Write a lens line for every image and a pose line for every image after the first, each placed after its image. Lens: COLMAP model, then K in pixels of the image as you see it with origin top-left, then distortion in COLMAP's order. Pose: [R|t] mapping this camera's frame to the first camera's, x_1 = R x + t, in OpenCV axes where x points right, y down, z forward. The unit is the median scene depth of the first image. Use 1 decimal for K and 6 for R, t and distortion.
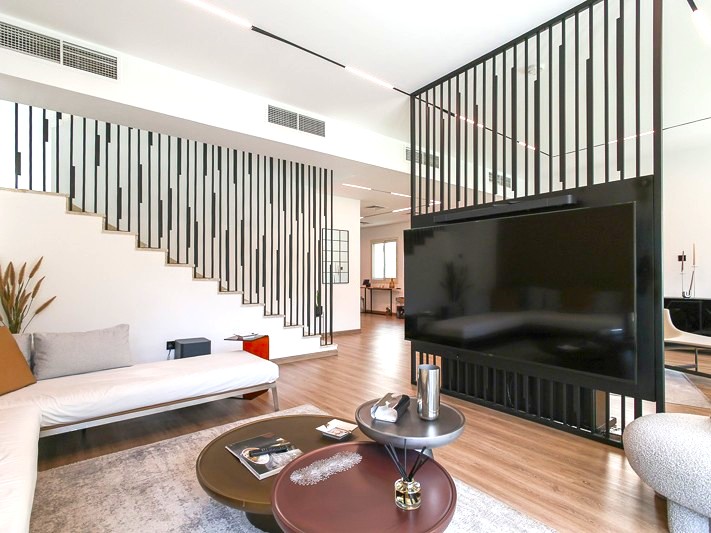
lens RADIAL K [[374.4, 0, 368.2], [0, 374.4, 282.6], [0, 0, 1]] dist [0.000743, 0.001262]
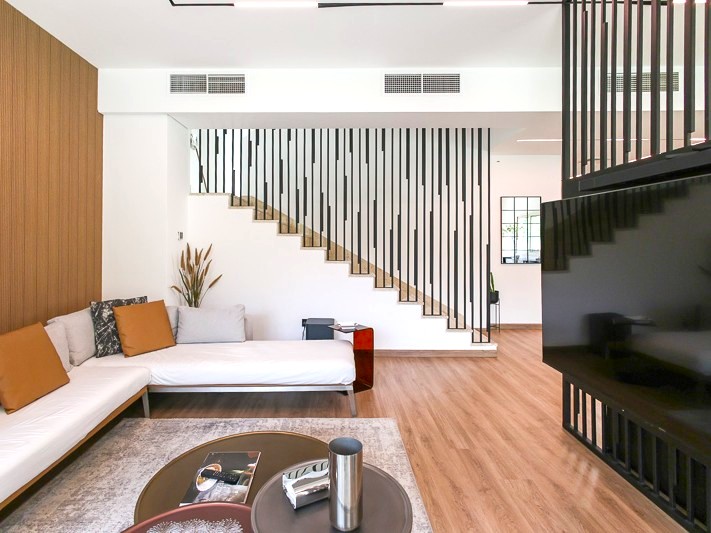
lens RADIAL K [[385.8, 0, 354.6], [0, 385.8, 243.4], [0, 0, 1]] dist [0.001166, 0.000599]
pose [[0.770741, 0.009419, -0.637079, 0.285883], [-0.014450, 0.999892, -0.002698, -0.059593], [0.636985, 0.011285, 0.770794, 0.234069]]
